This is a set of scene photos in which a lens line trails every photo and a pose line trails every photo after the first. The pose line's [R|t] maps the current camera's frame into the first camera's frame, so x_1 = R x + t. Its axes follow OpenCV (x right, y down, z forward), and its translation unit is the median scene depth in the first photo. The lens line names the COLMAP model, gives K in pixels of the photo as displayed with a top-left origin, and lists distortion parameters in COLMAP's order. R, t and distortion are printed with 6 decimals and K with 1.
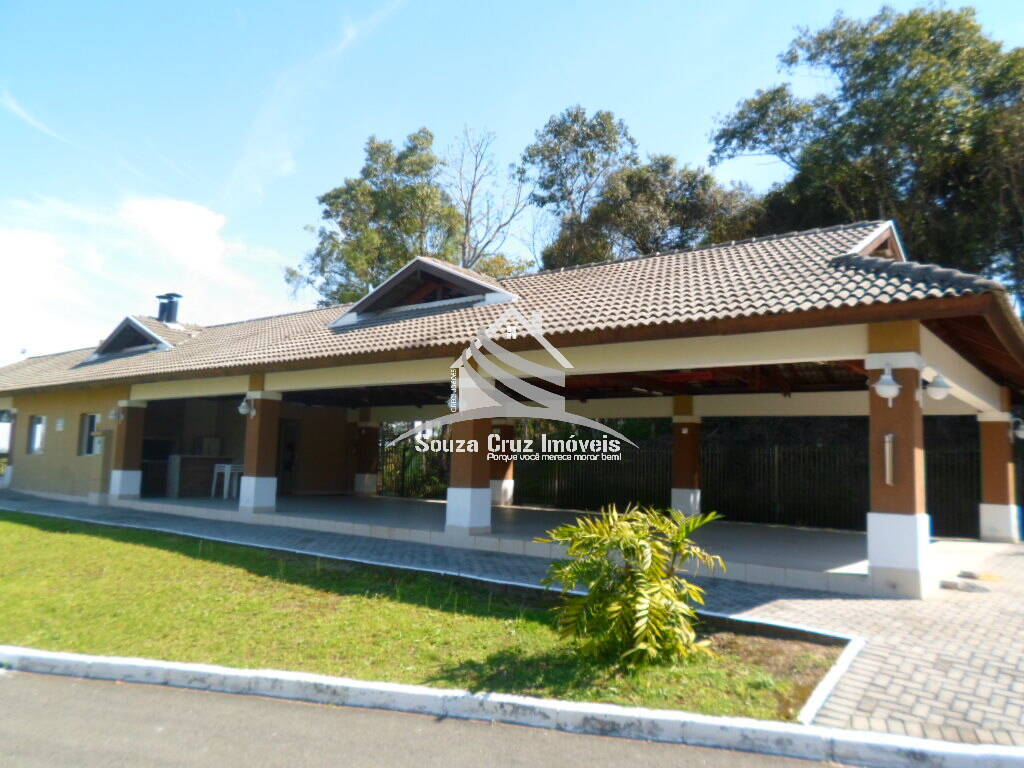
lens RADIAL K [[793.1, 0, 513.9], [0, 793.1, 370.6], [0, 0, 1]] dist [0.001281, -0.000281]
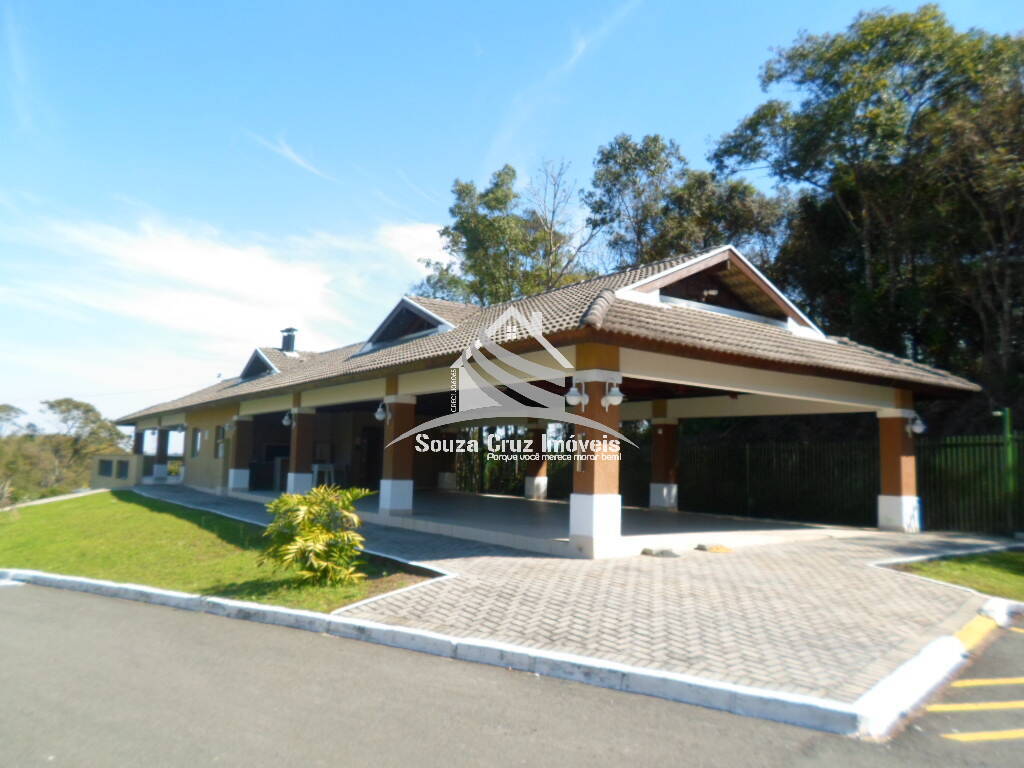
lens RADIAL K [[793.1, 0, 513.9], [0, 793.1, 370.6], [0, 0, 1]] dist [0.001281, -0.000281]
pose [[0.957891, -0.039615, -0.284386, 0.288247], [0.038190, 0.999215, -0.010555, -0.004325], [0.284581, -0.000750, 0.958652, -0.105750]]
